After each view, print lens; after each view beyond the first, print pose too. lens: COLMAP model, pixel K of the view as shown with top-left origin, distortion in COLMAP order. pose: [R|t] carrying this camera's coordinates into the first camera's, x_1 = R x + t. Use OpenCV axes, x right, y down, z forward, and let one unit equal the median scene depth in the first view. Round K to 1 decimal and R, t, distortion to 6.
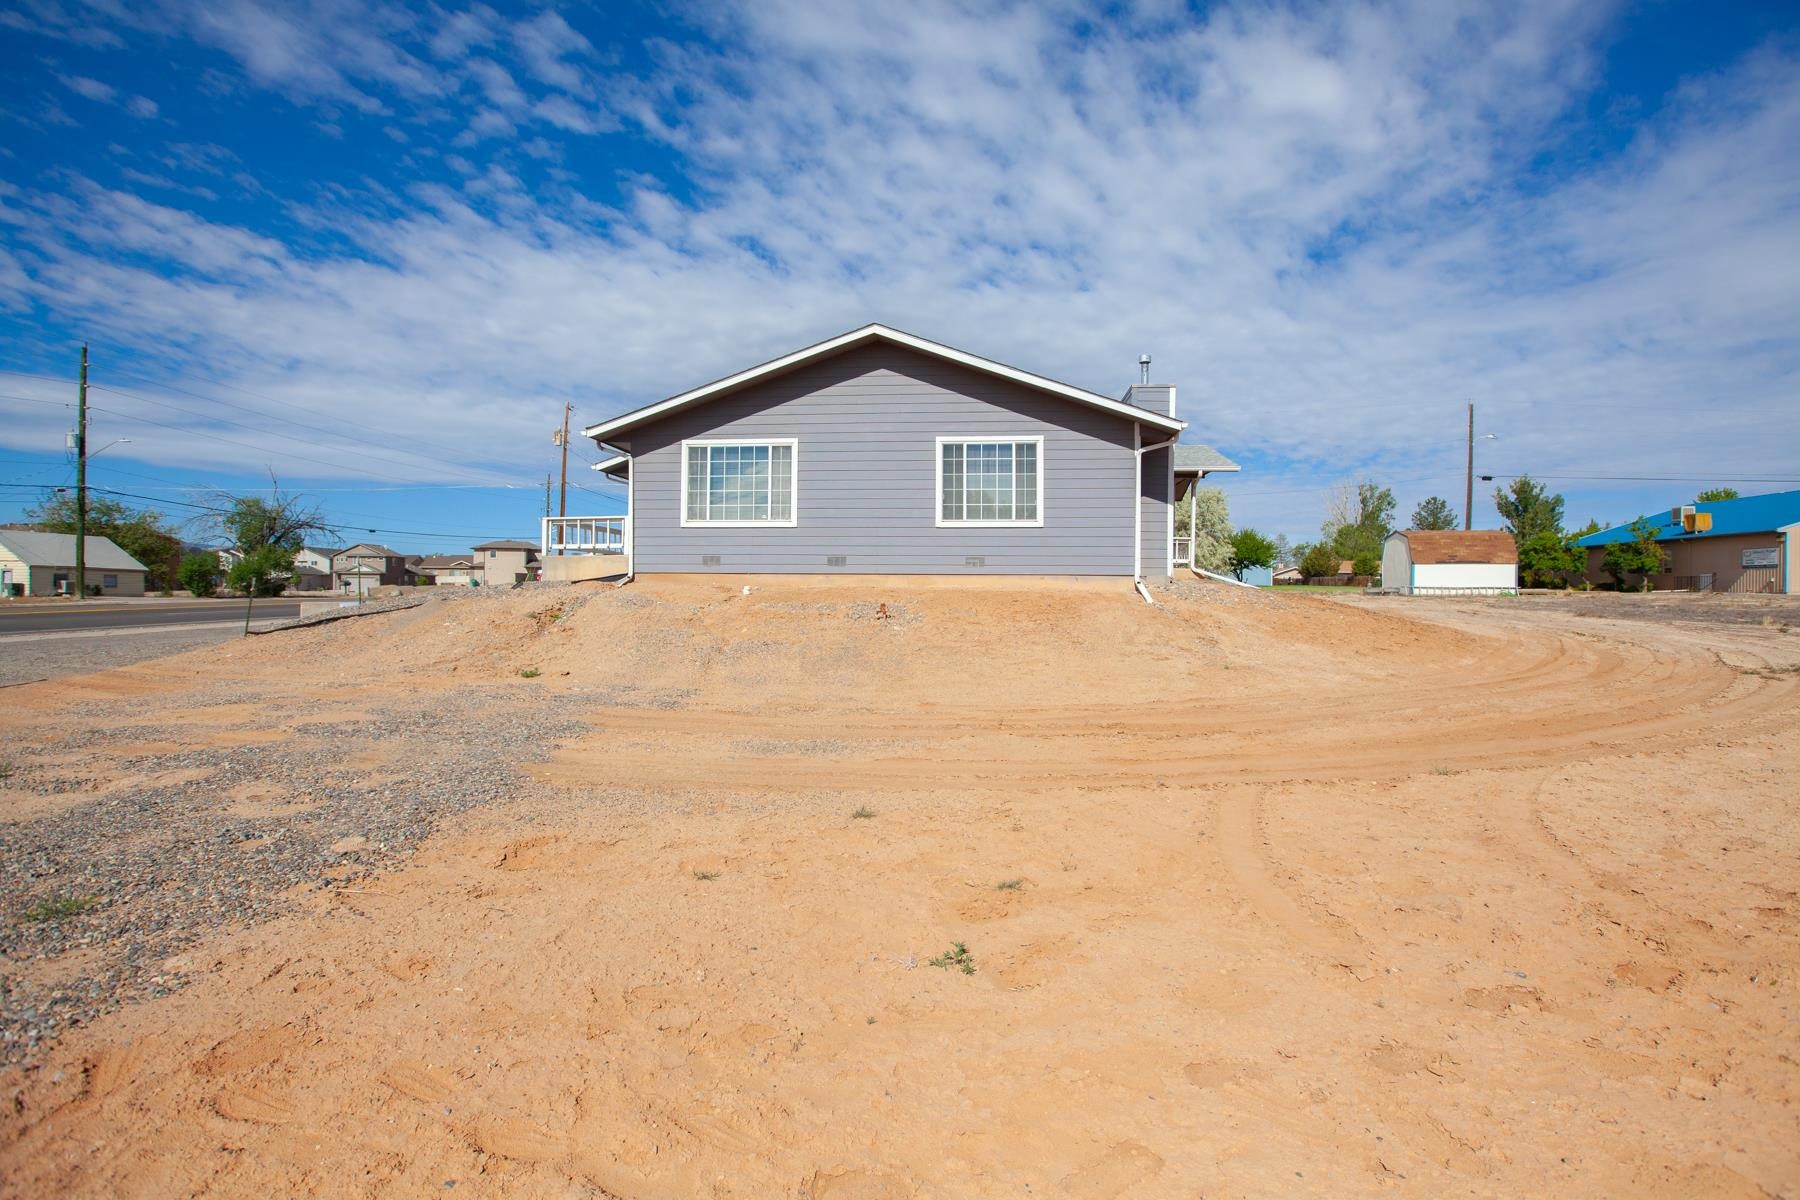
lens RADIAL K [[854.6, 0, 900.0], [0, 854.6, 600.0], [0, 0, 1]] dist [-0.000861, -0.000074]
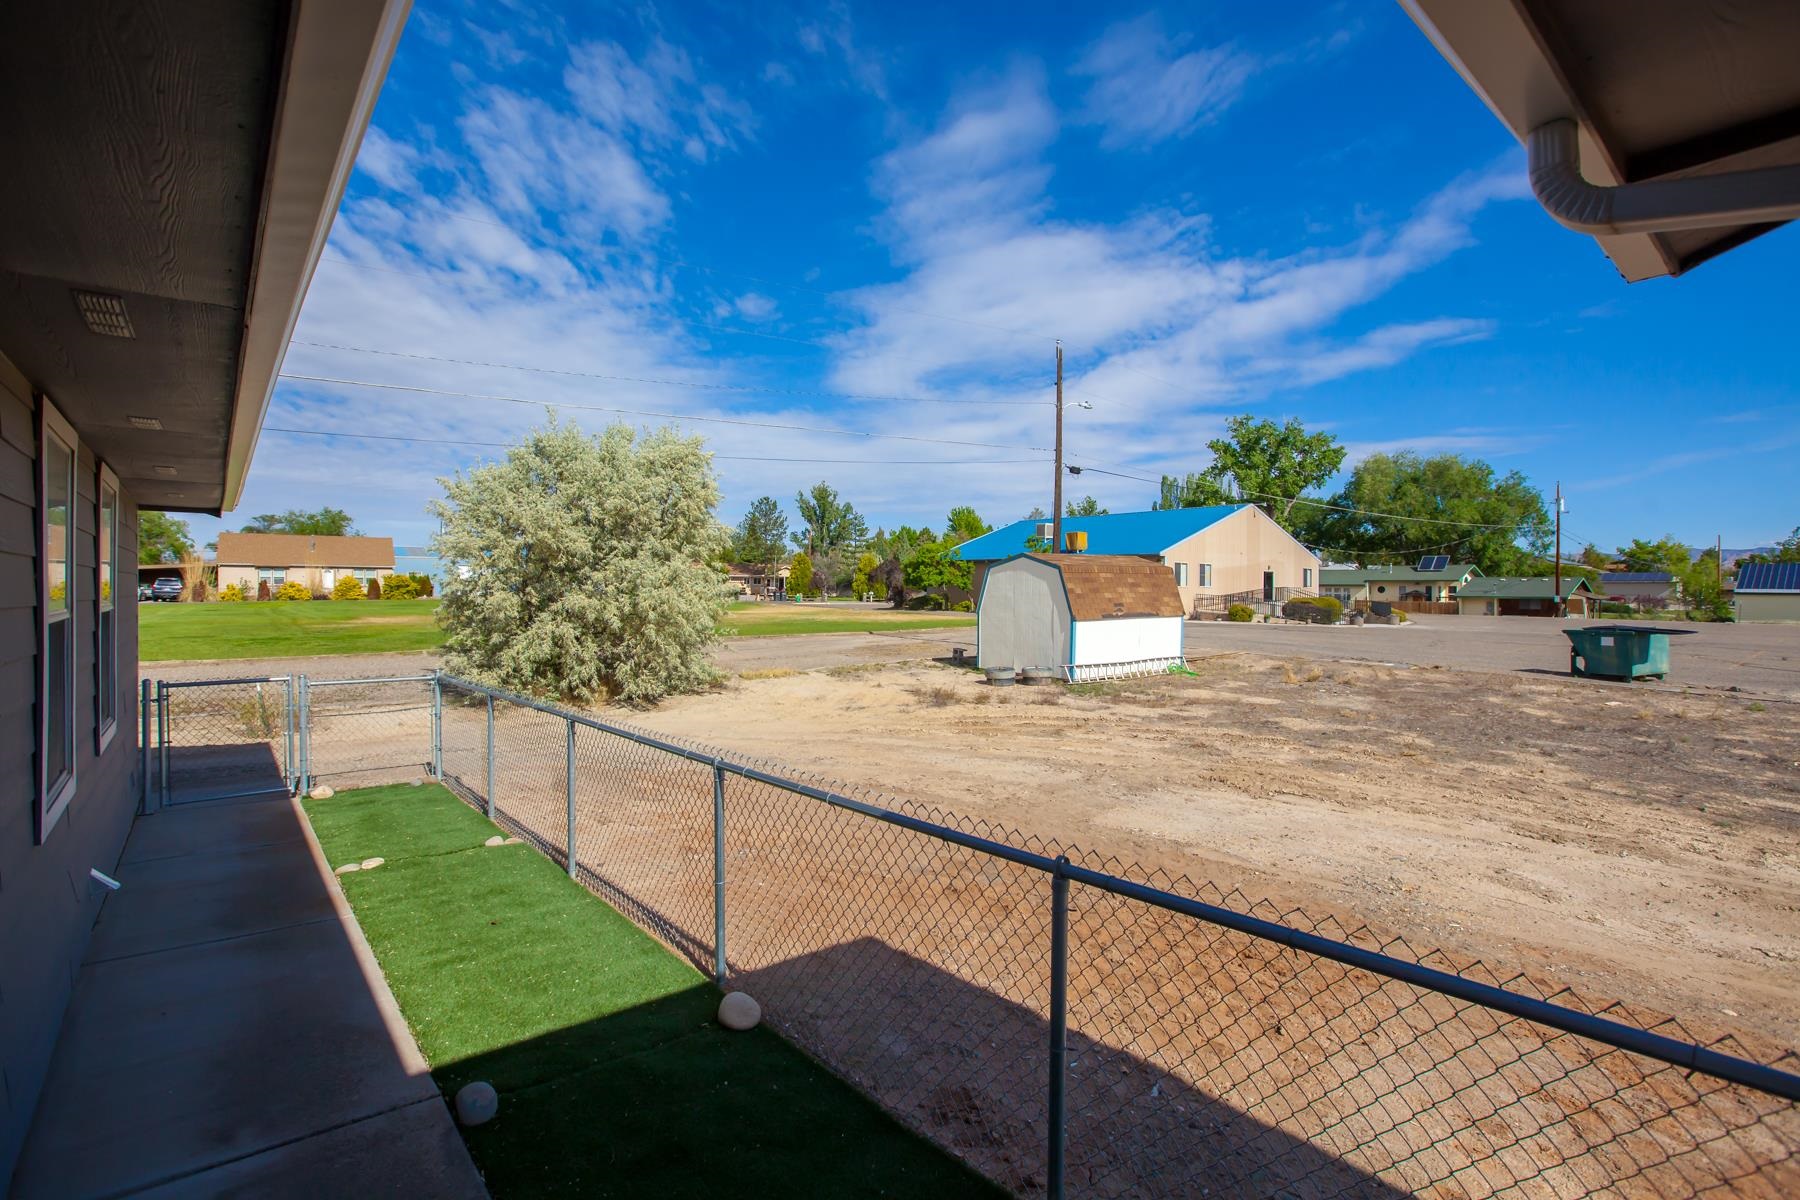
lens RADIAL K [[832.1, 0, 894.8], [0, 832.1, 611.4], [0, 0, 1]] dist [-0.002286, -0.000349]
pose [[0.695414, -0.029352, 0.718009, 0.121958], [0.008079, 0.999422, 0.033031, -0.048271], [-0.718564, -0.017169, 0.695249, 0.536385]]
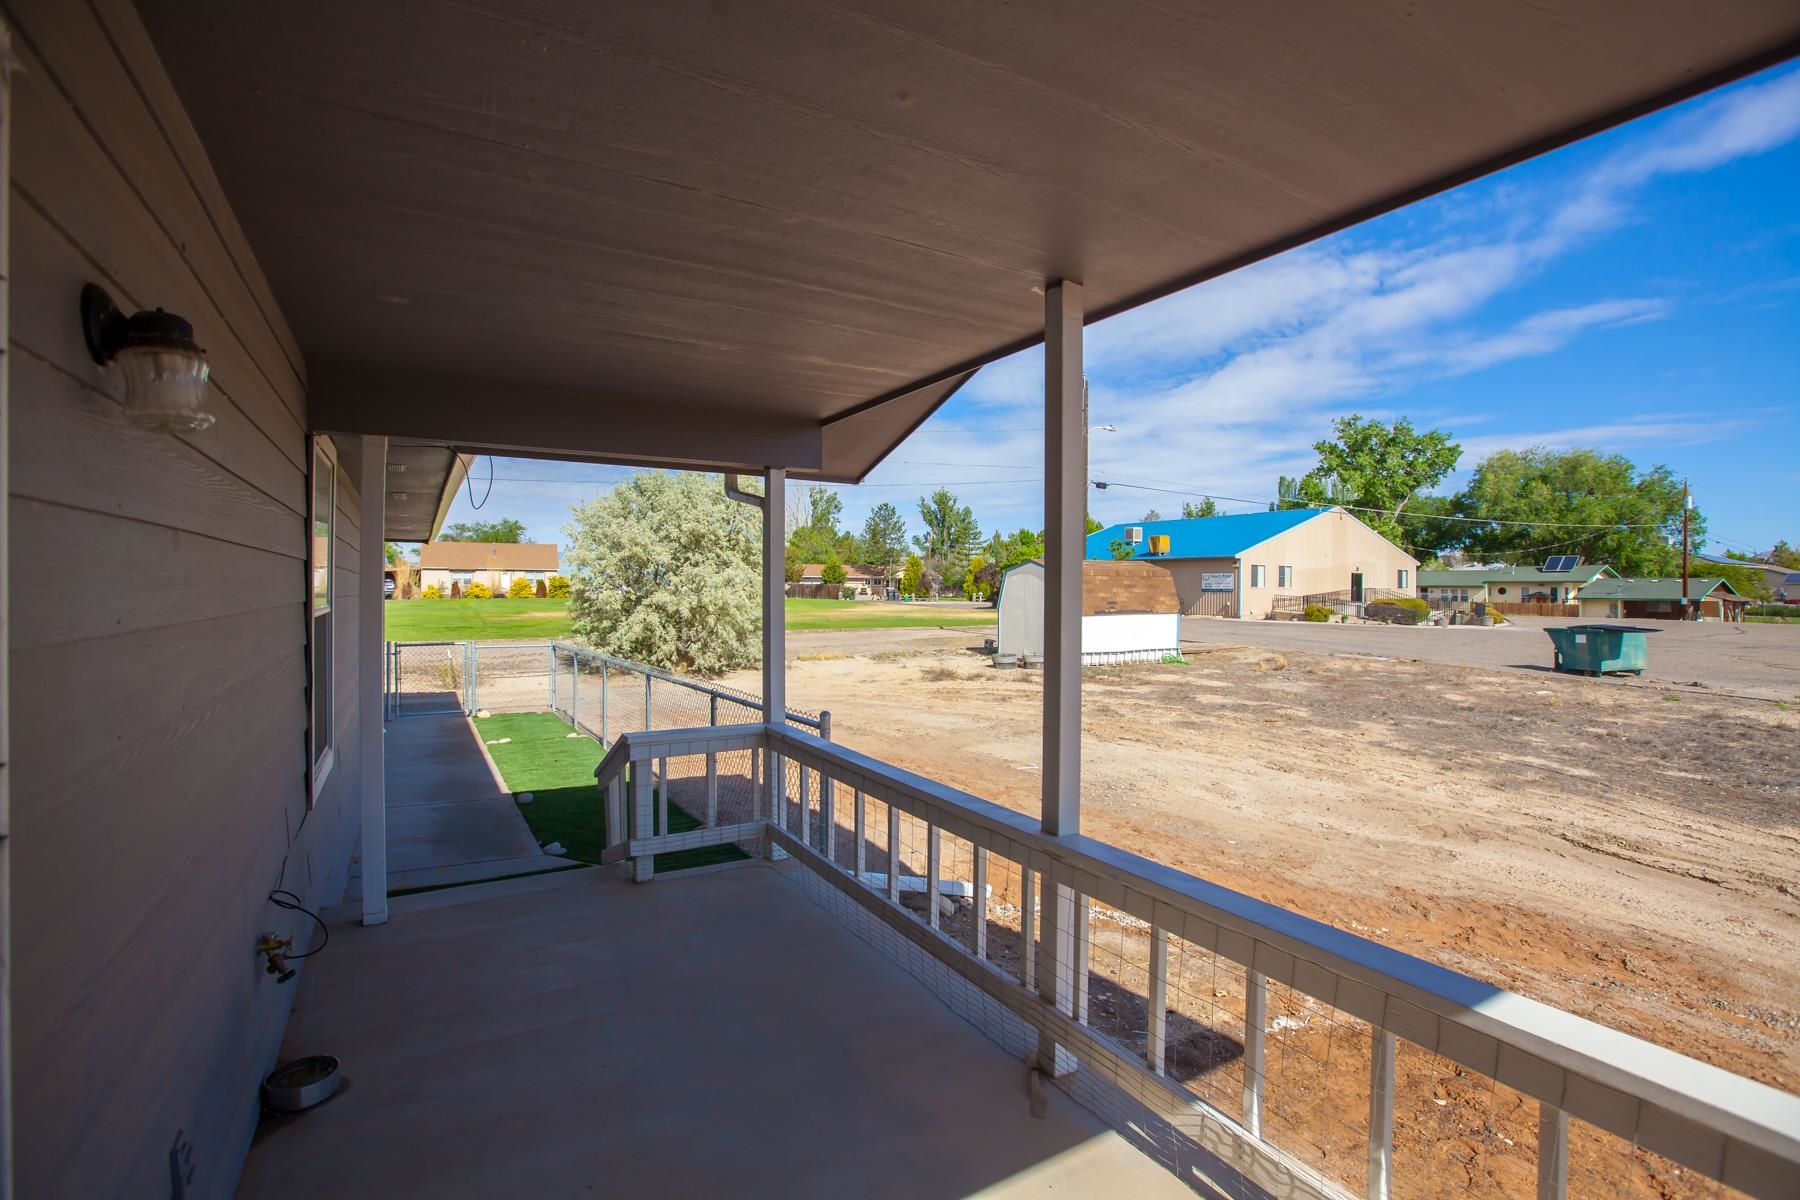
lens RADIAL K [[822.5, 0, 910.6], [0, 822.5, 592.7], [0, 0, 1]] dist [0.003933, -0.000809]
pose [[0.792080, -0.011186, 0.610315, 0.107968], [0.007228, 0.999934, 0.008945, -0.048200], [-0.610374, -0.002674, 0.792109, 0.439532]]
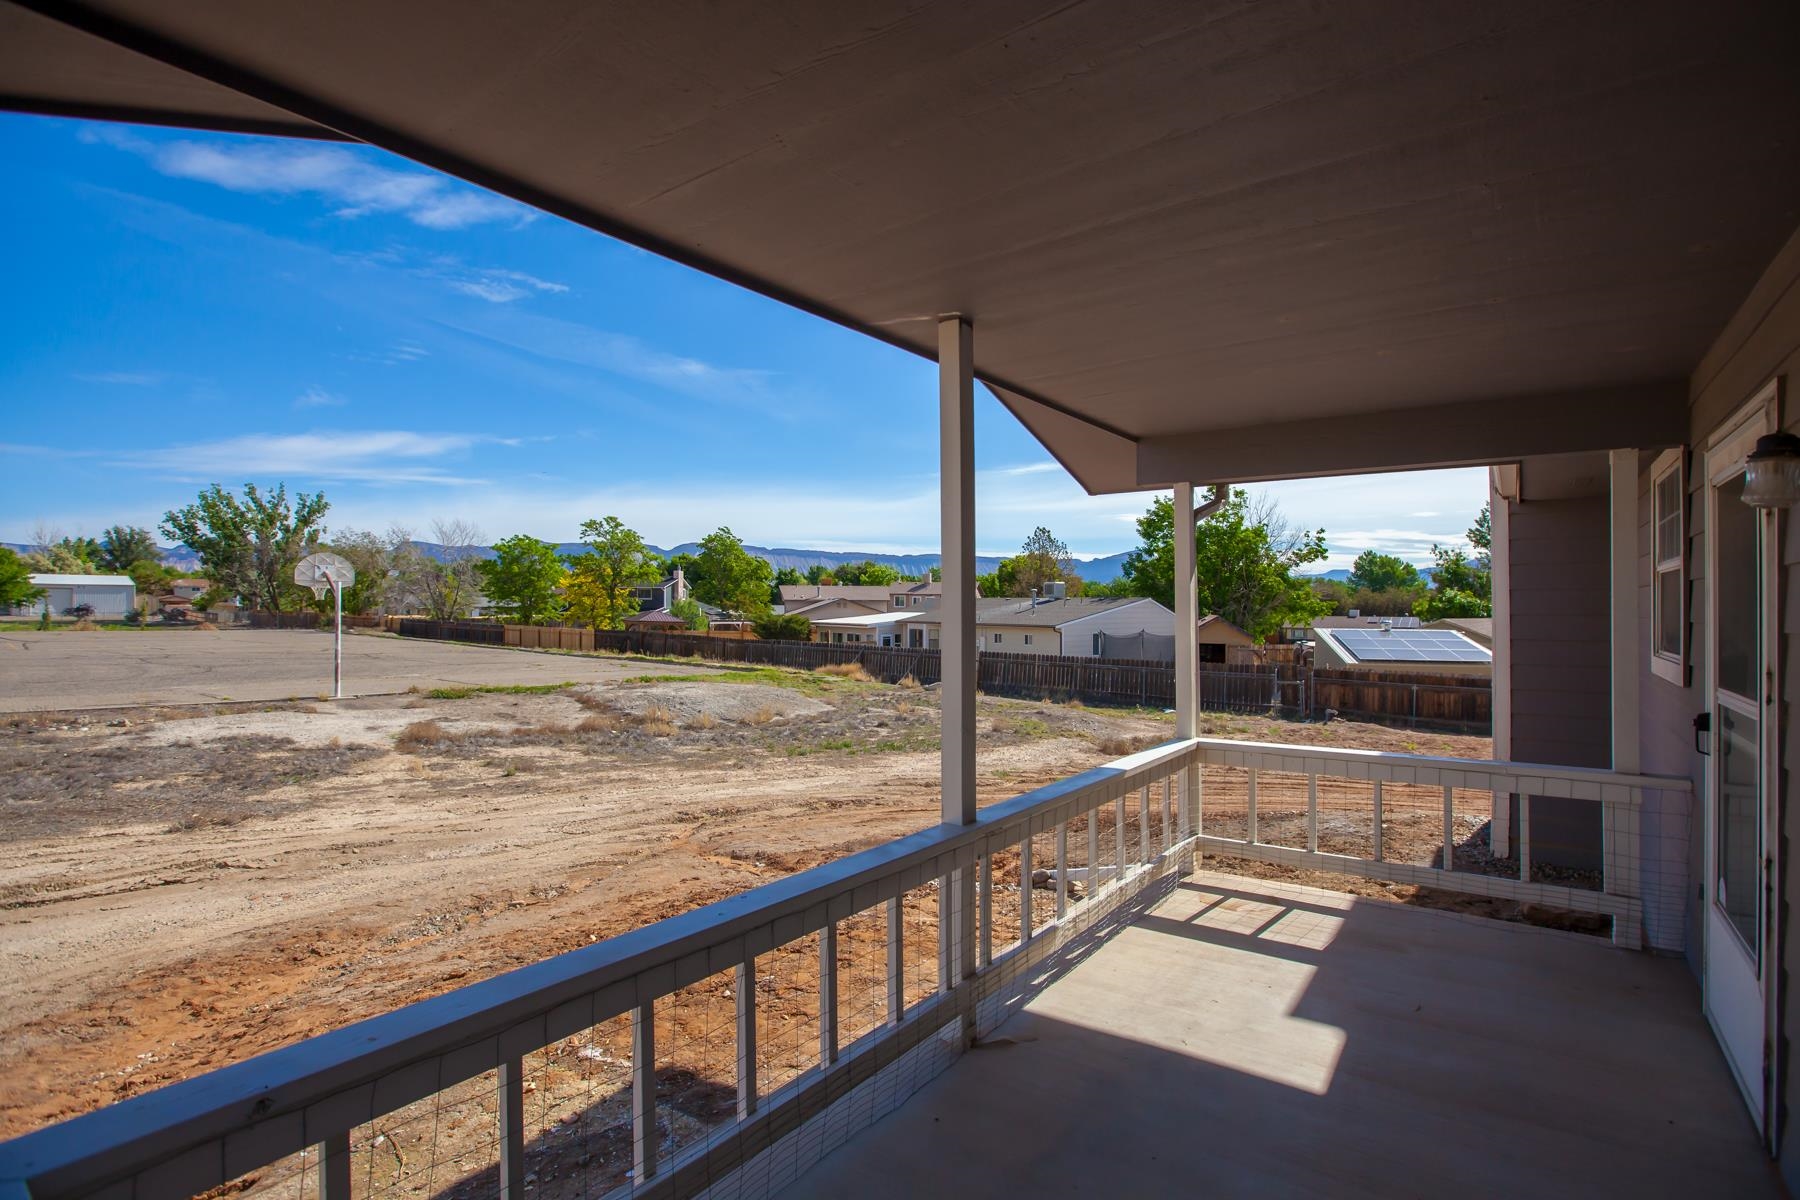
lens RADIAL K [[822.5, 0, 910.6], [0, 822.5, 592.7], [0, 0, 1]] dist [0.003933, -0.000809]
pose [[-0.858990, -0.013106, 0.511825, 0.194363], [-0.020770, 0.999741, -0.009259, -0.045823], [-0.511571, -0.018584, -0.859040, 1.020957]]
